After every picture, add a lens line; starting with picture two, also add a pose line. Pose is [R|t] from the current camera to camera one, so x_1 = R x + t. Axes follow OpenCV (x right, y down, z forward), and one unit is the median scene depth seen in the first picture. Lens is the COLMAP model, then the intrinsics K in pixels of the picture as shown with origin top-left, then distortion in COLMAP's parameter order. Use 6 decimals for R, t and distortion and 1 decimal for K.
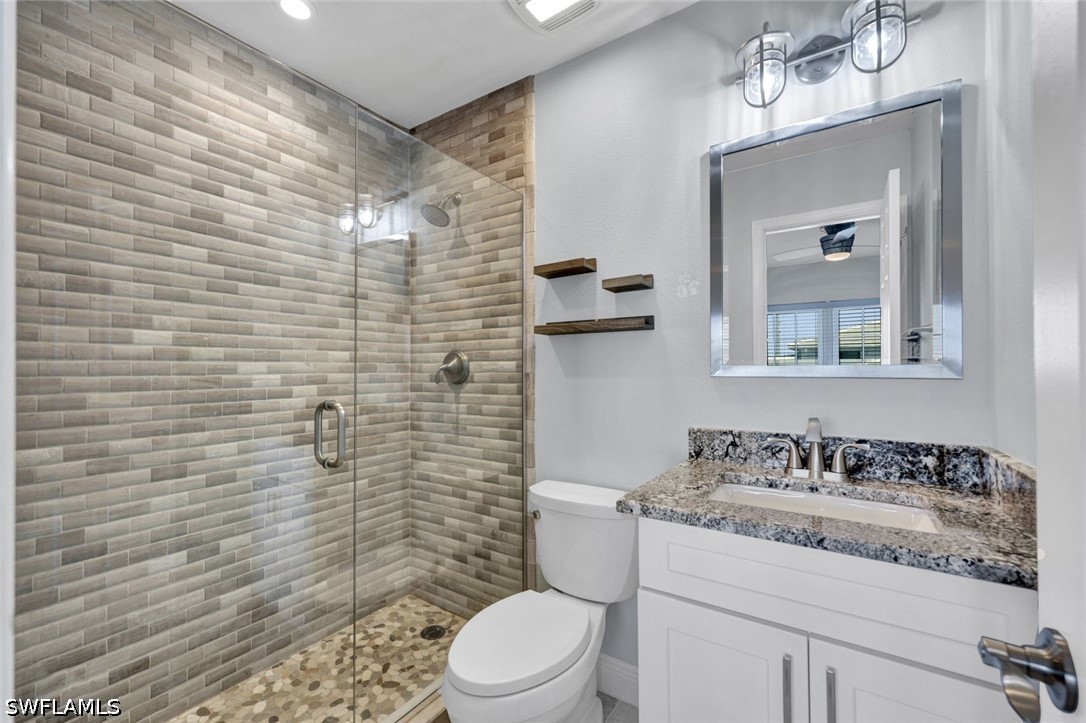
lens RADIAL K [[435.7, 0, 545.6], [0, 435.7, 363.9], [0, 0, 1]] dist [-0.000476, 0.000128]
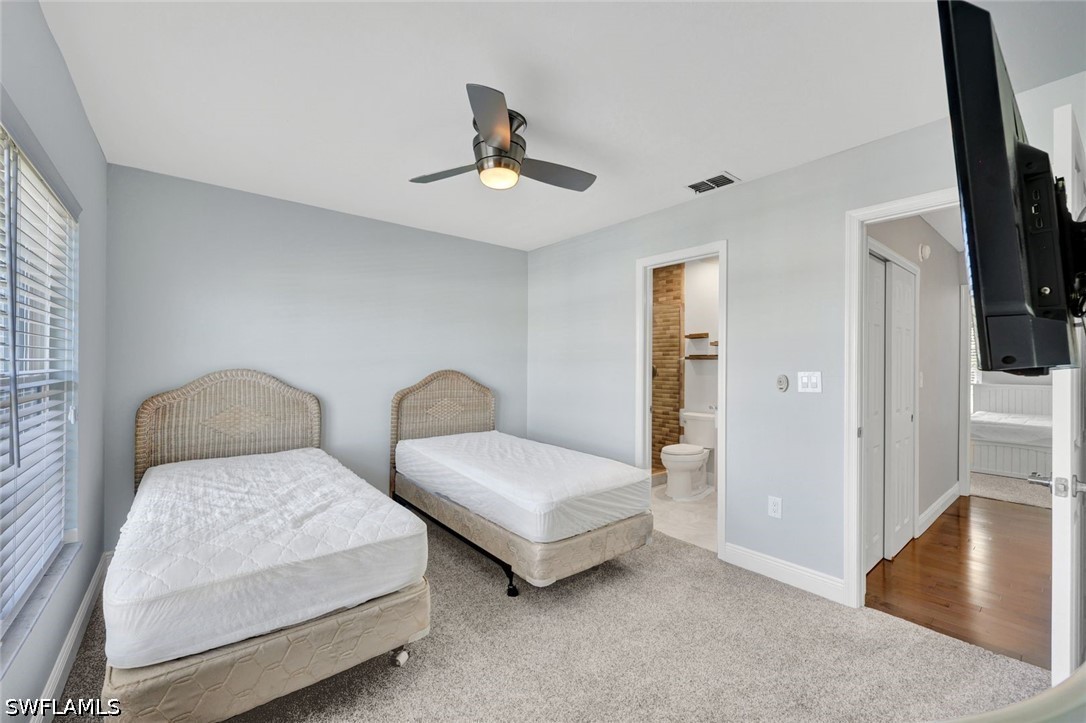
lens RADIAL K [[435.7, 0, 534.3], [0, 435.7, 358.9], [0, 0, 1]] dist [-0.000476, 0.000128]
pose [[0.950708, 0.009108, -0.309954, -0.070579], [-0.010648, 0.999938, -0.003276, -0.047268], [0.309905, 0.006415, 0.950746, -1.791349]]
